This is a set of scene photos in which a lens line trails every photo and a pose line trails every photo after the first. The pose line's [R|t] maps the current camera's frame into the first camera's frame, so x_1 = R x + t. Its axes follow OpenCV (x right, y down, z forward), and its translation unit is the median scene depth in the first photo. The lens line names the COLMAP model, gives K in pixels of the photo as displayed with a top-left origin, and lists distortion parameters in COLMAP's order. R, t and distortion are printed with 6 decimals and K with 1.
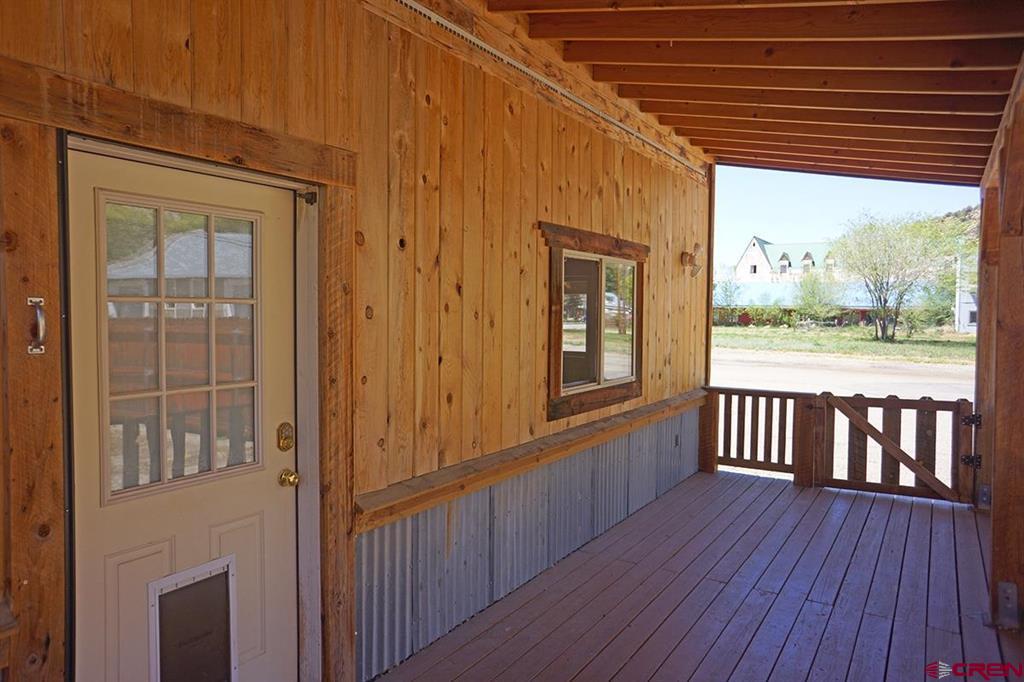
lens RADIAL K [[694.7, 0, 508.7], [0, 694.7, 338.3], [0, 0, 1]] dist [-0.065607, 0.089433]
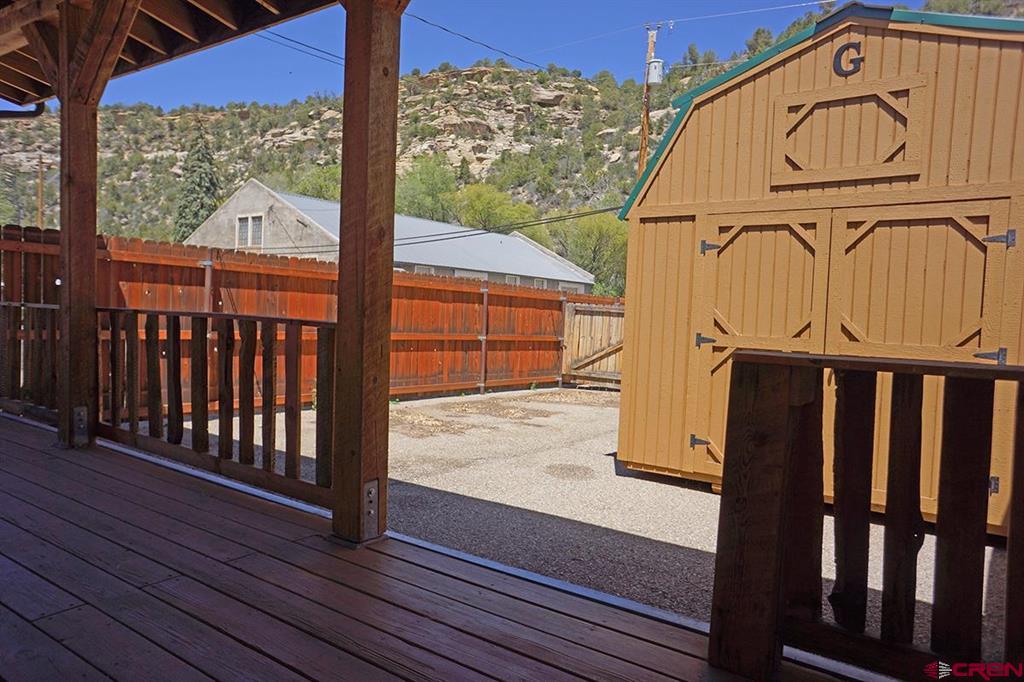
lens RADIAL K [[694.7, 0, 505.2], [0, 694.7, 344.9], [0, 0, 1]] dist [-0.065607, 0.089433]
pose [[0.048175, -0.052651, 0.997450, -0.231685], [0.008886, 0.998593, 0.052283, 0.116771], [-0.998799, 0.006344, 0.048575, 0.136905]]
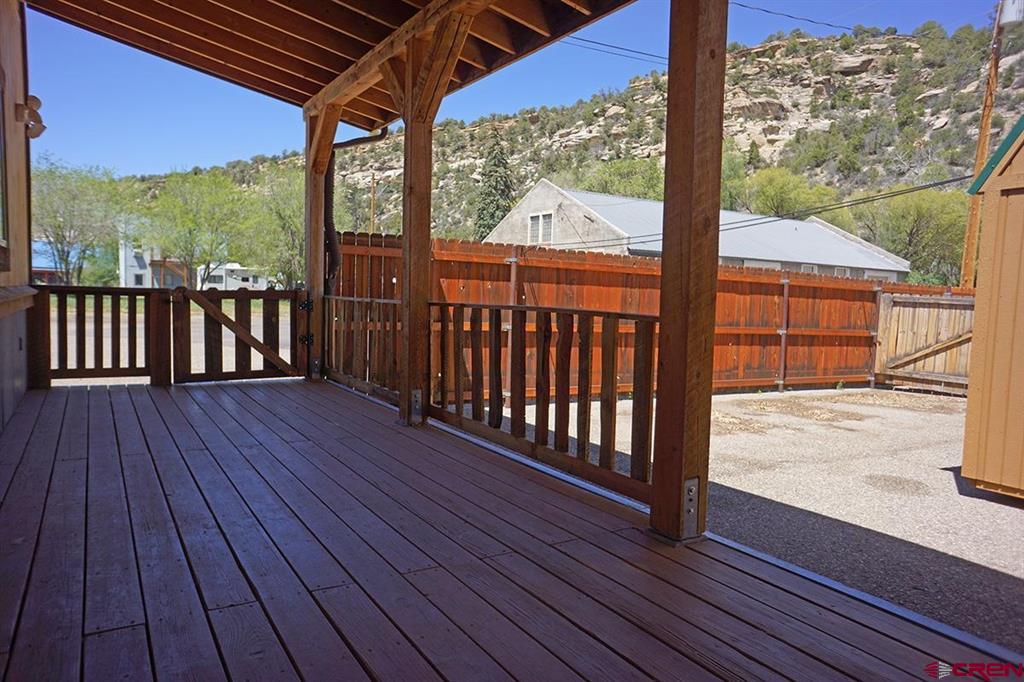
lens RADIAL K [[694.7, 0, 504.2], [0, 694.7, 342.8], [0, 0, 1]] dist [-0.065607, 0.089433]
pose [[0.435379, -0.056035, 0.898502, -0.230997], [0.016439, 0.998389, 0.054298, 0.116491], [-0.900097, -0.008870, 0.435599, 0.162483]]
